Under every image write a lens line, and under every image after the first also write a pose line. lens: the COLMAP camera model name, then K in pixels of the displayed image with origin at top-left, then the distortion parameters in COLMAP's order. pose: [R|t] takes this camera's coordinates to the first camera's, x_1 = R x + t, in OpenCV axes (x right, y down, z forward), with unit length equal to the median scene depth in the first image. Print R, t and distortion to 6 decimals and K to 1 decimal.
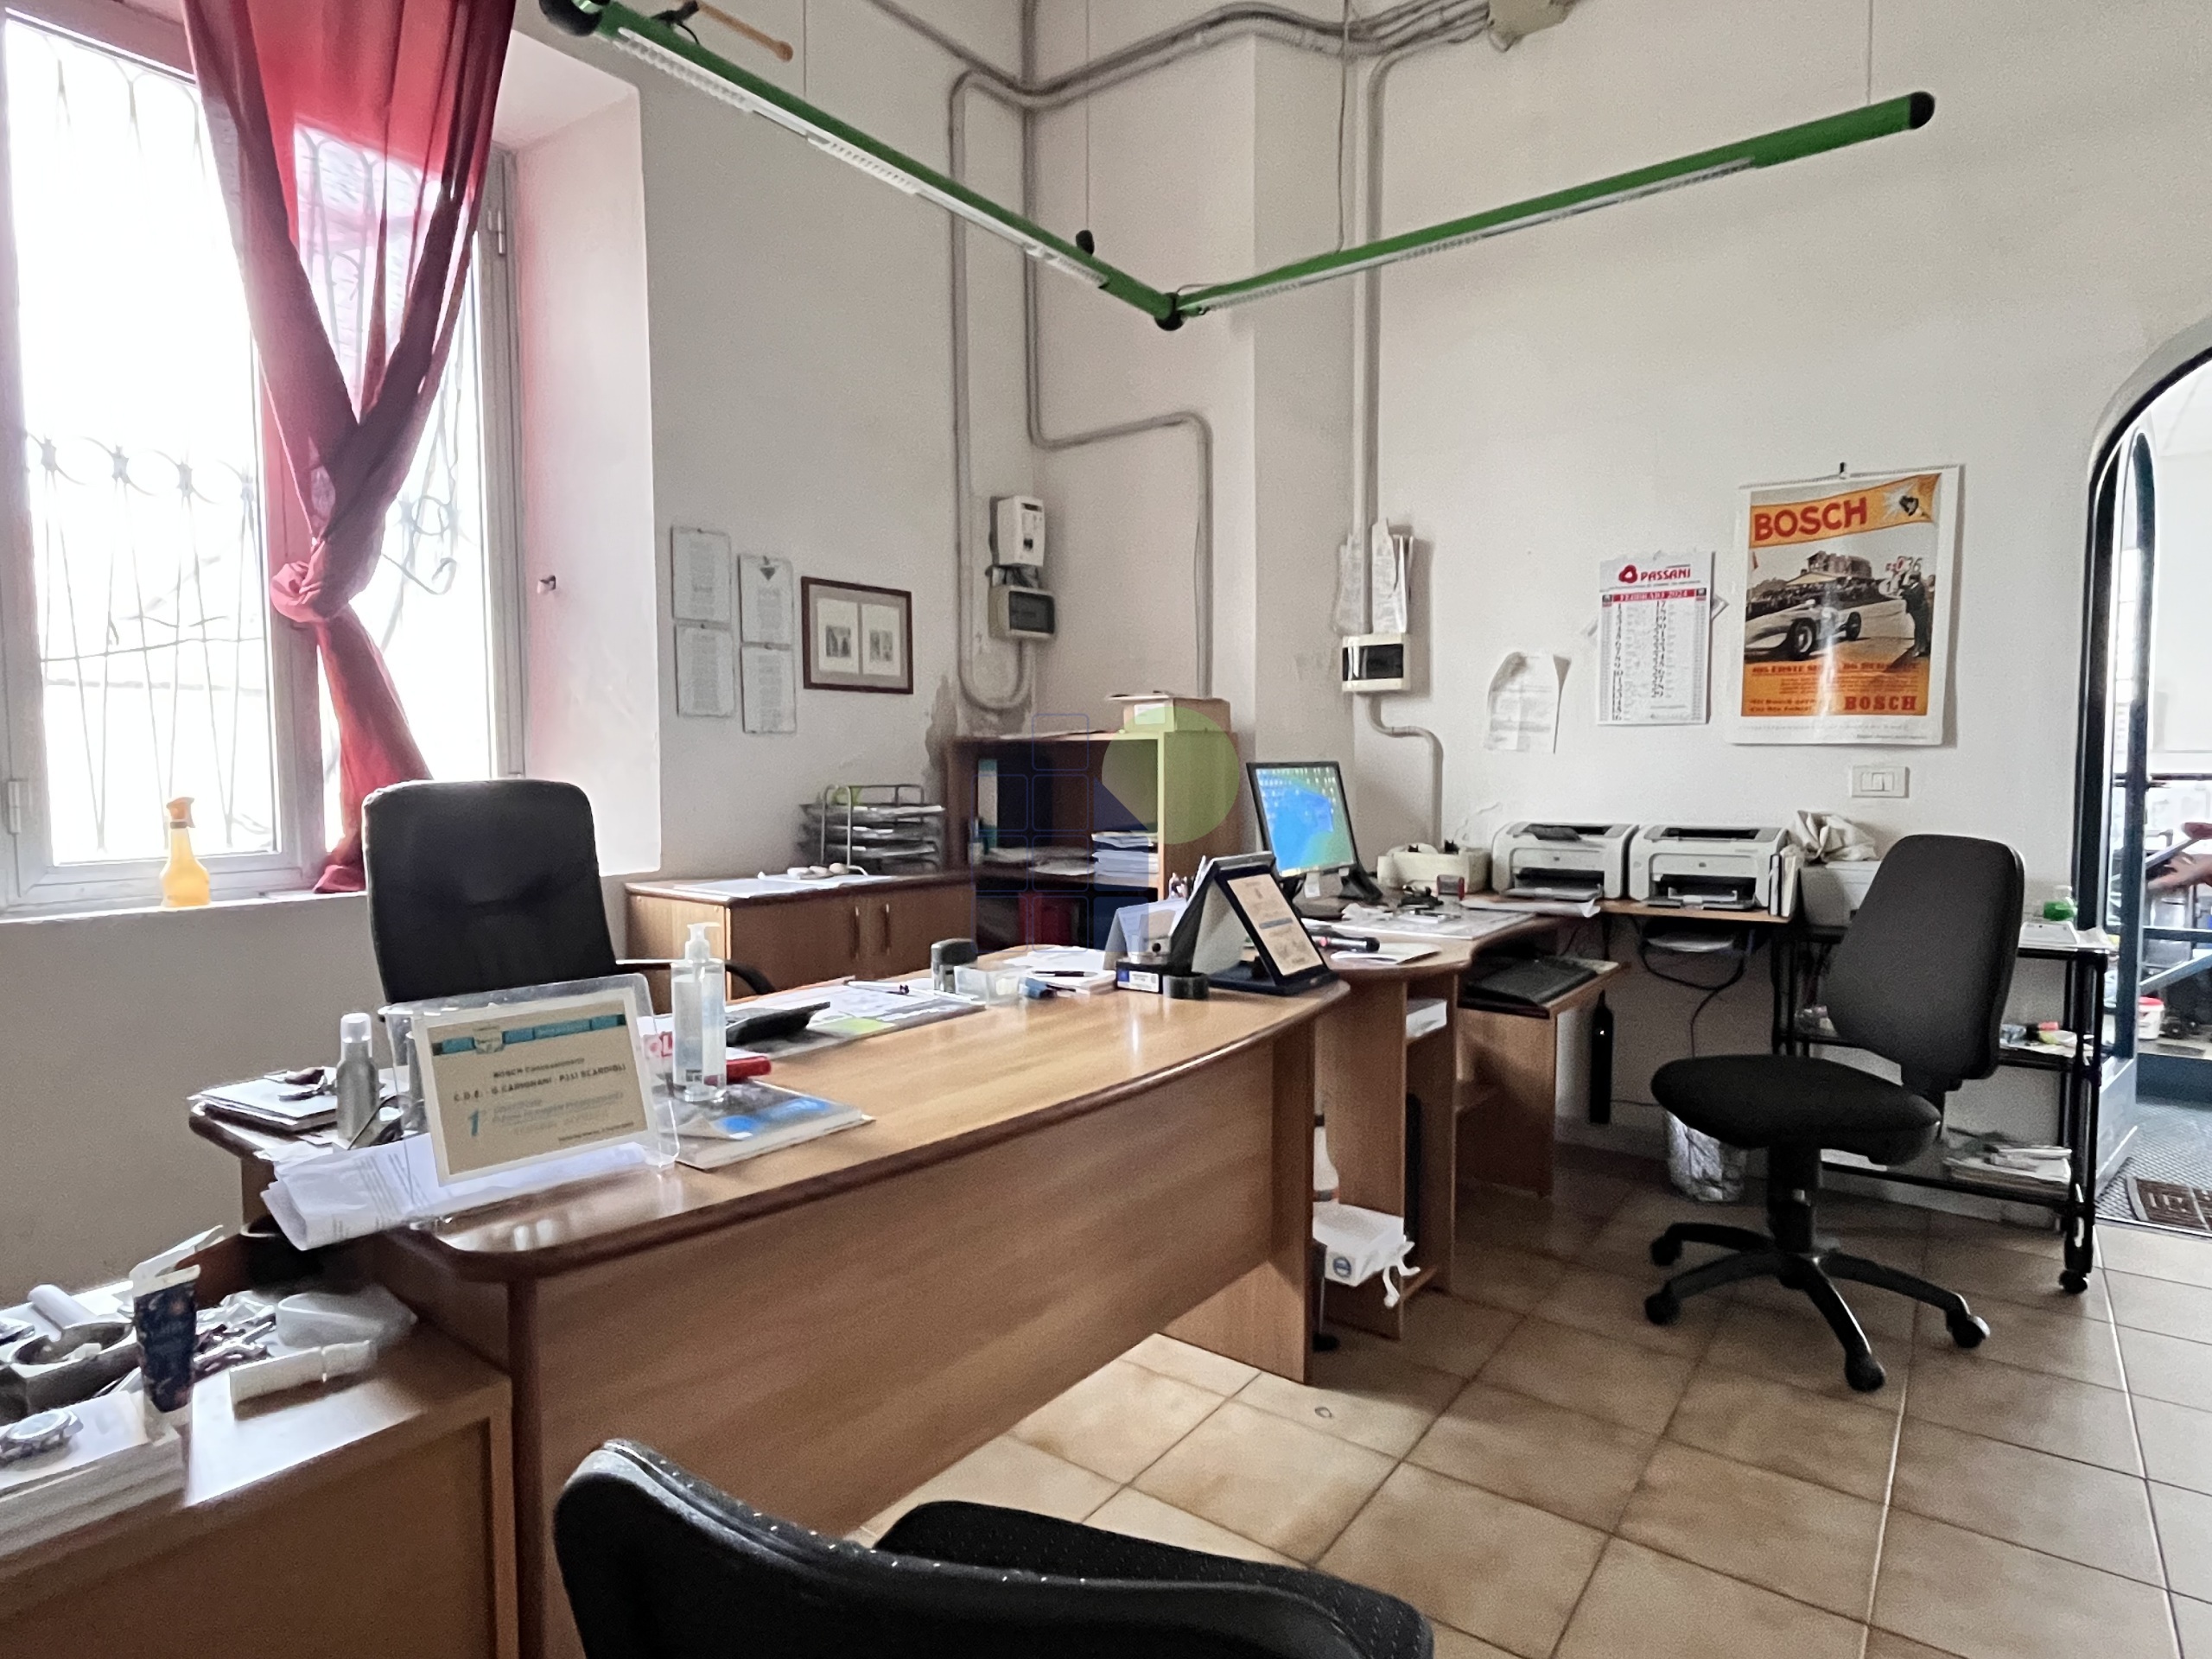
lens RADIAL K [[1210.9, 0, 1103.2], [0, 1210.9, 830.0], [0, 0, 1]] dist [-0.002446, -0.000347]
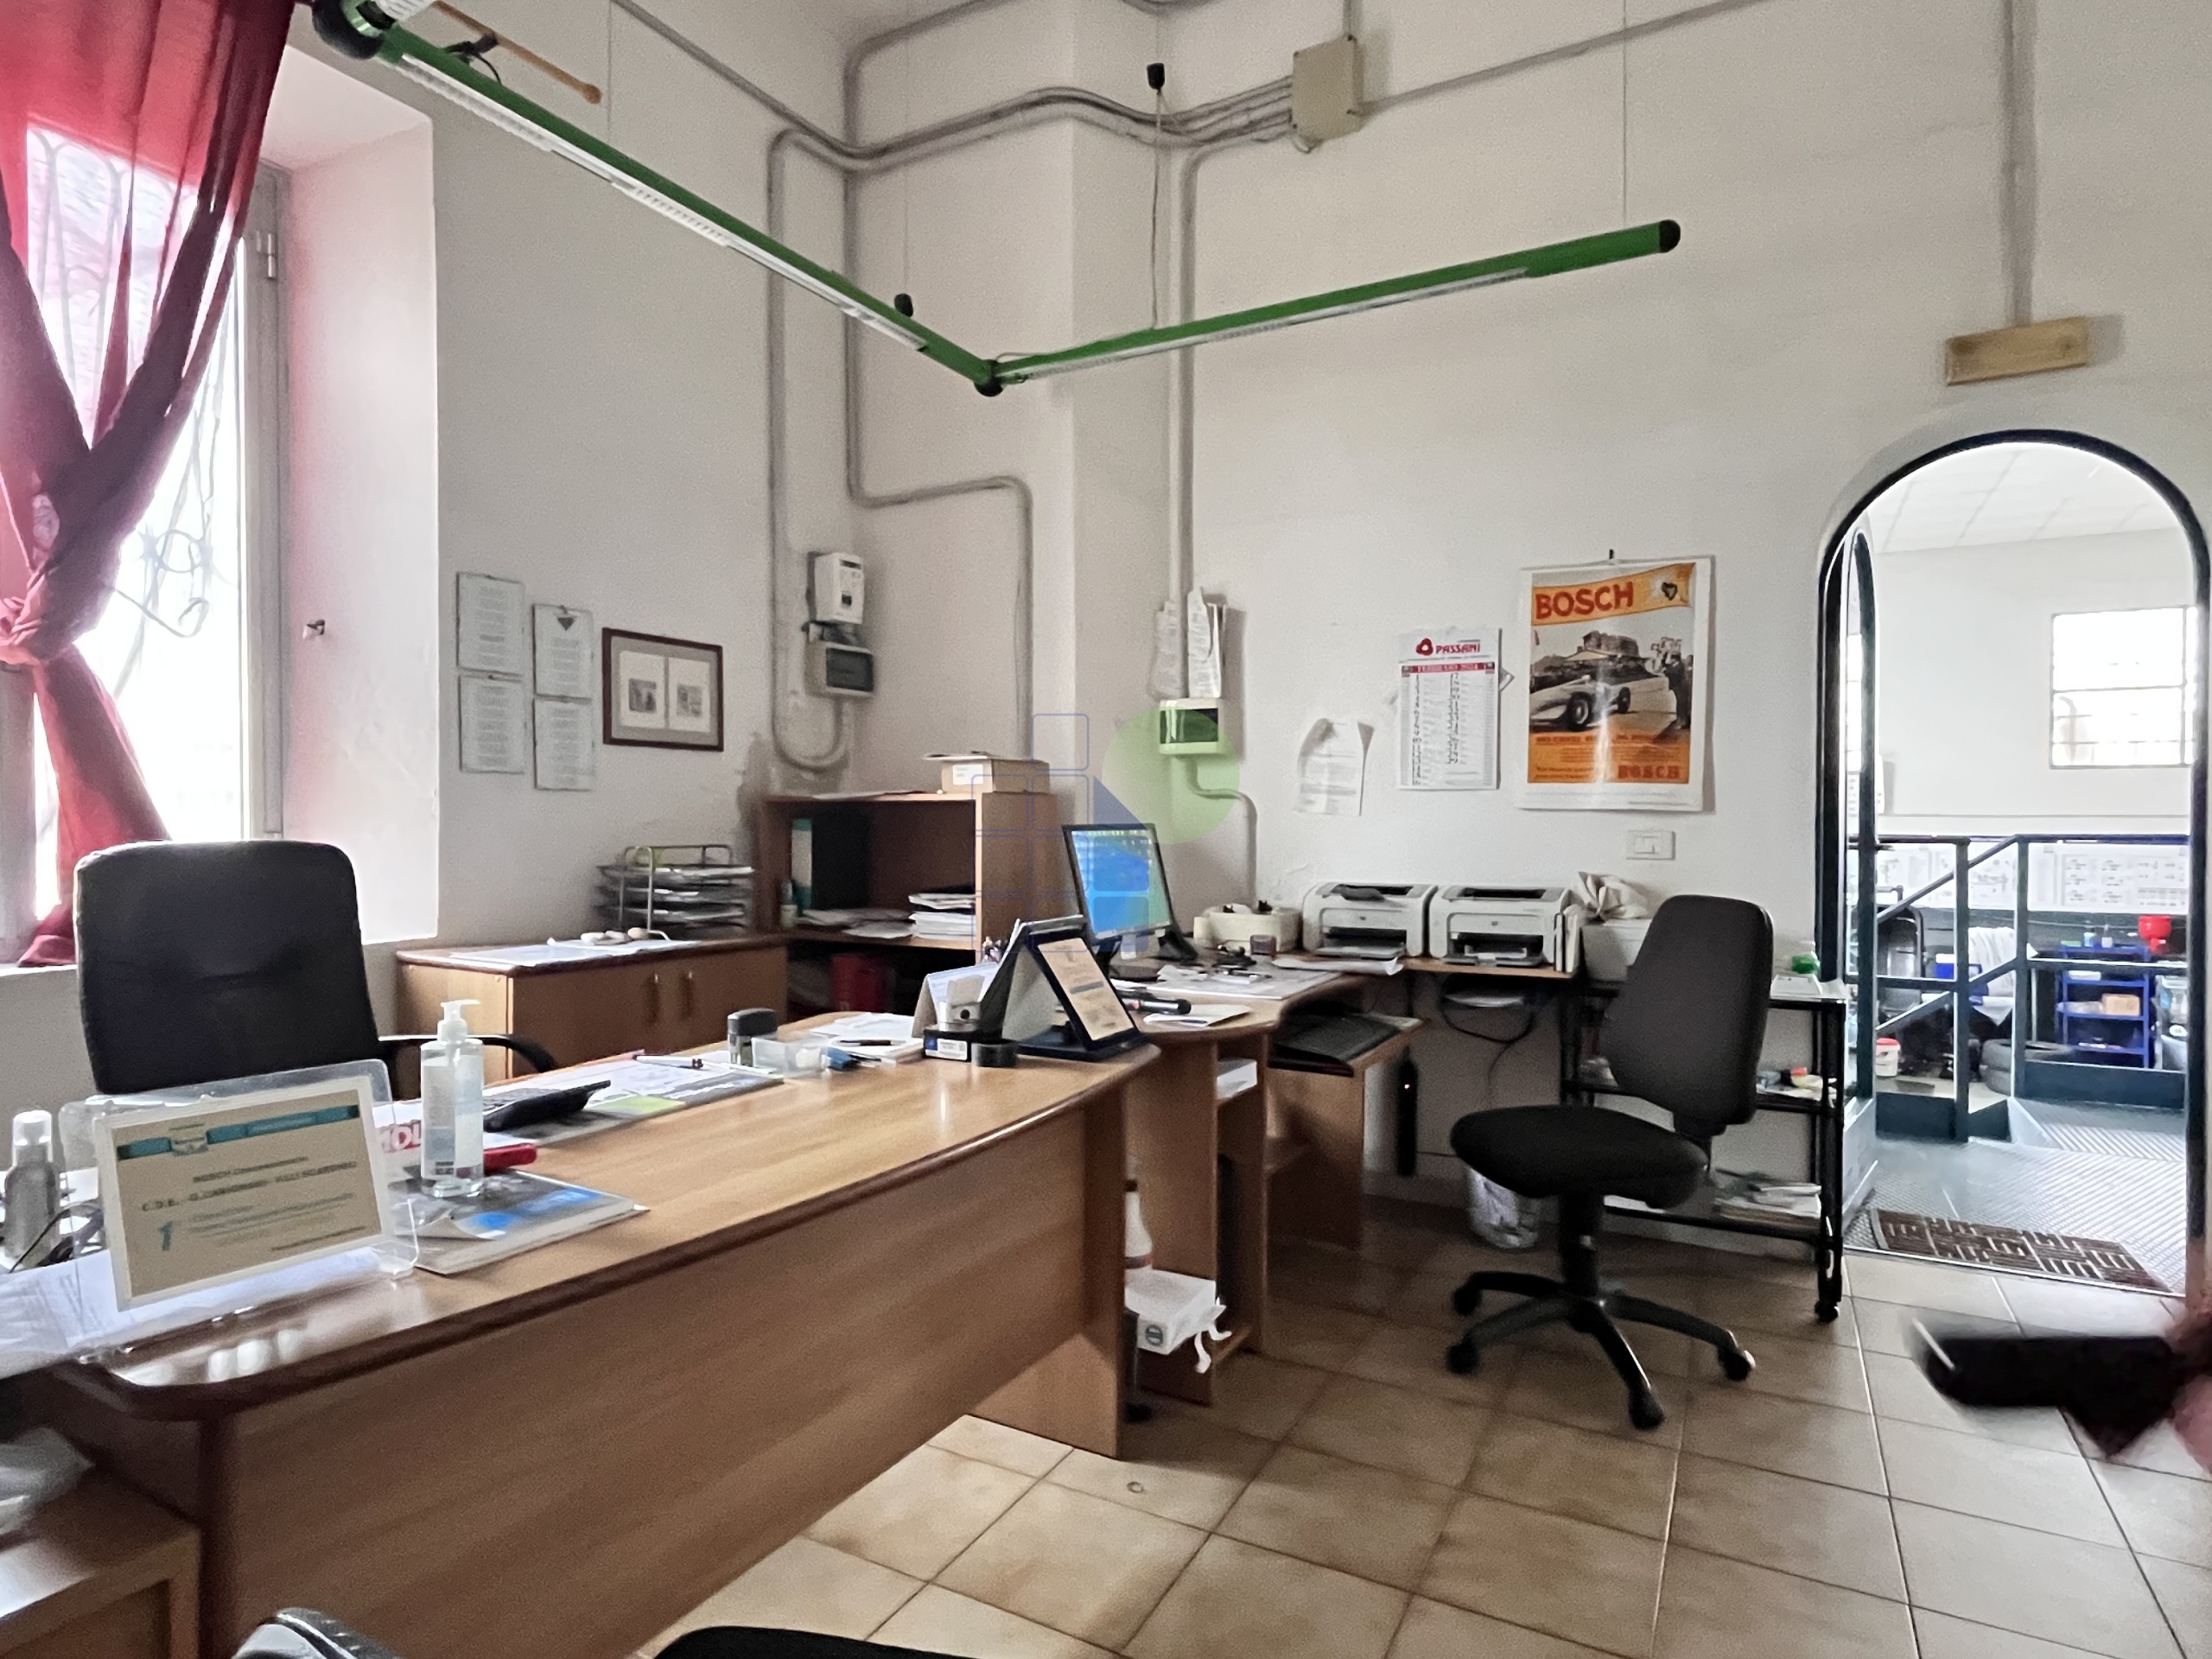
lens RADIAL K [[1210.9, 0, 1103.5], [0, 1210.9, 831.8], [0, 0, 1]] dist [-0.002446, -0.000347]
pose [[0.990175, 0.003724, 0.139782, 0.012455], [0.002701, 0.998949, -0.045746, -0.003901], [-0.139805, 0.045674, 0.989125, 0.005489]]
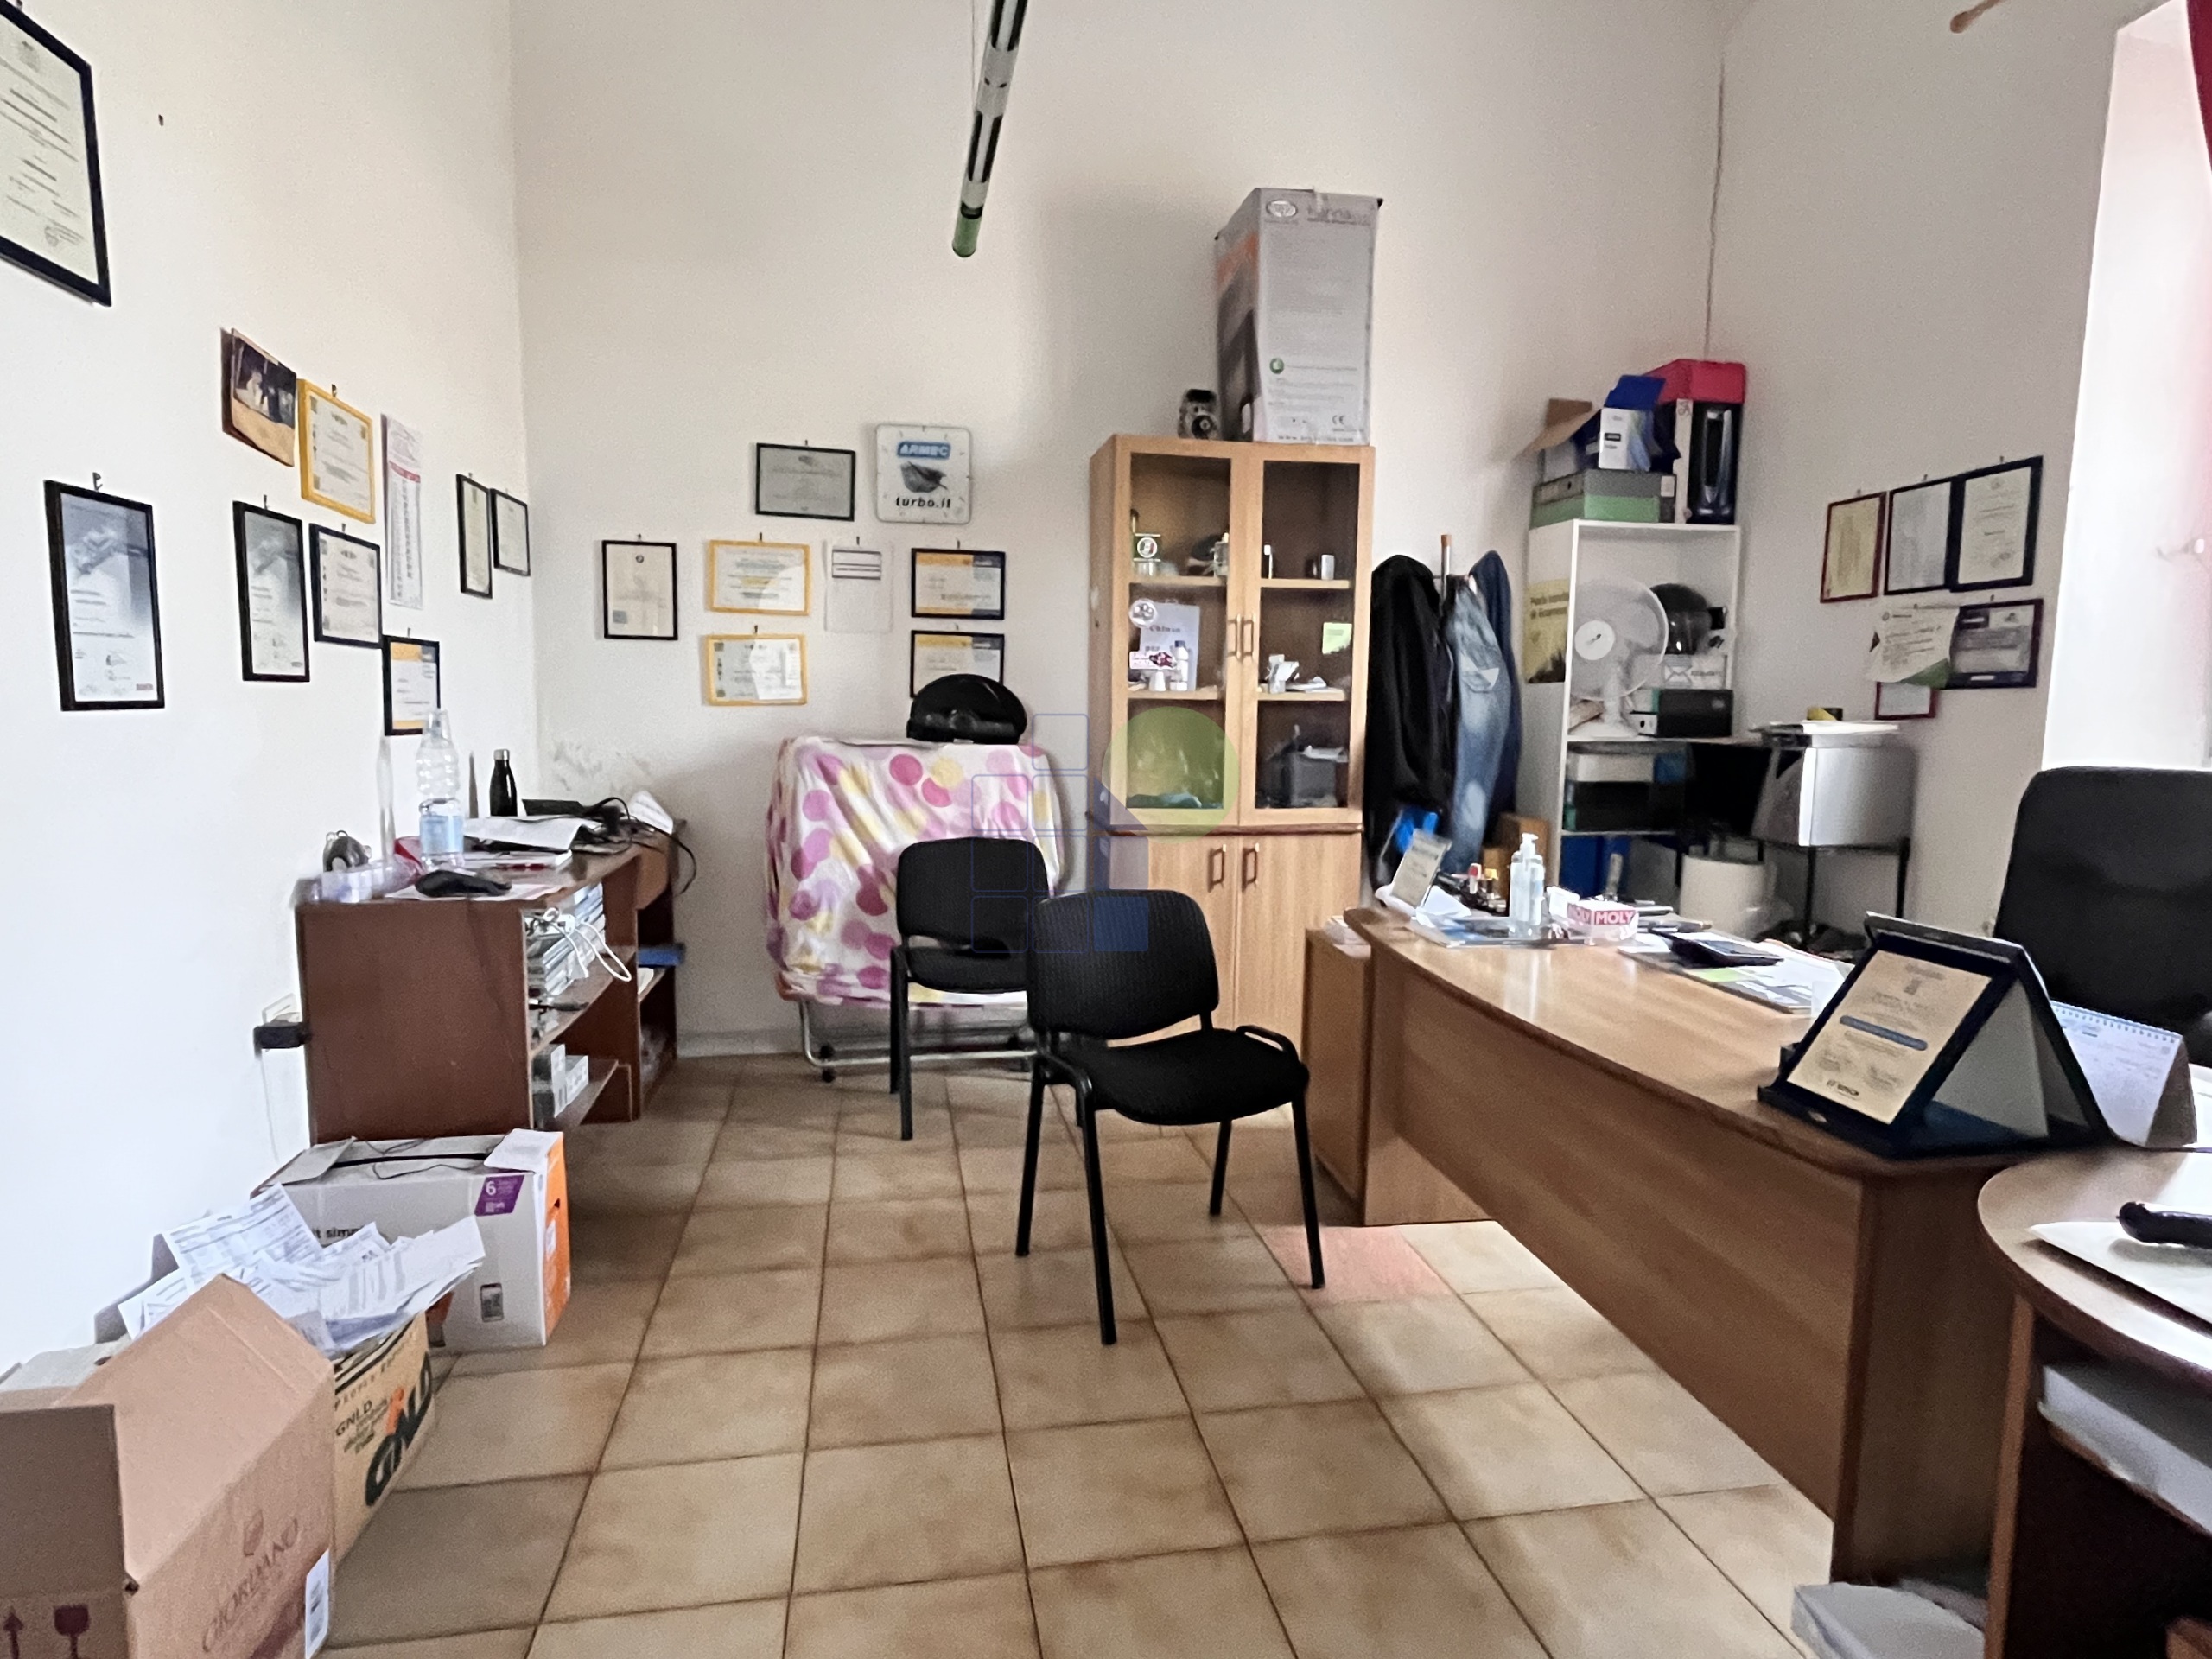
lens RADIAL K [[1210.9, 0, 1098.8], [0, 1210.9, 830.6], [0, 0, 1]] dist [-0.002446, -0.000347]
pose [[-0.684691, 0.076071, -0.724853, 0.692619], [-0.047220, 0.987819, 0.148272, -0.081731], [0.727303, 0.135748, -0.672758, 0.876050]]
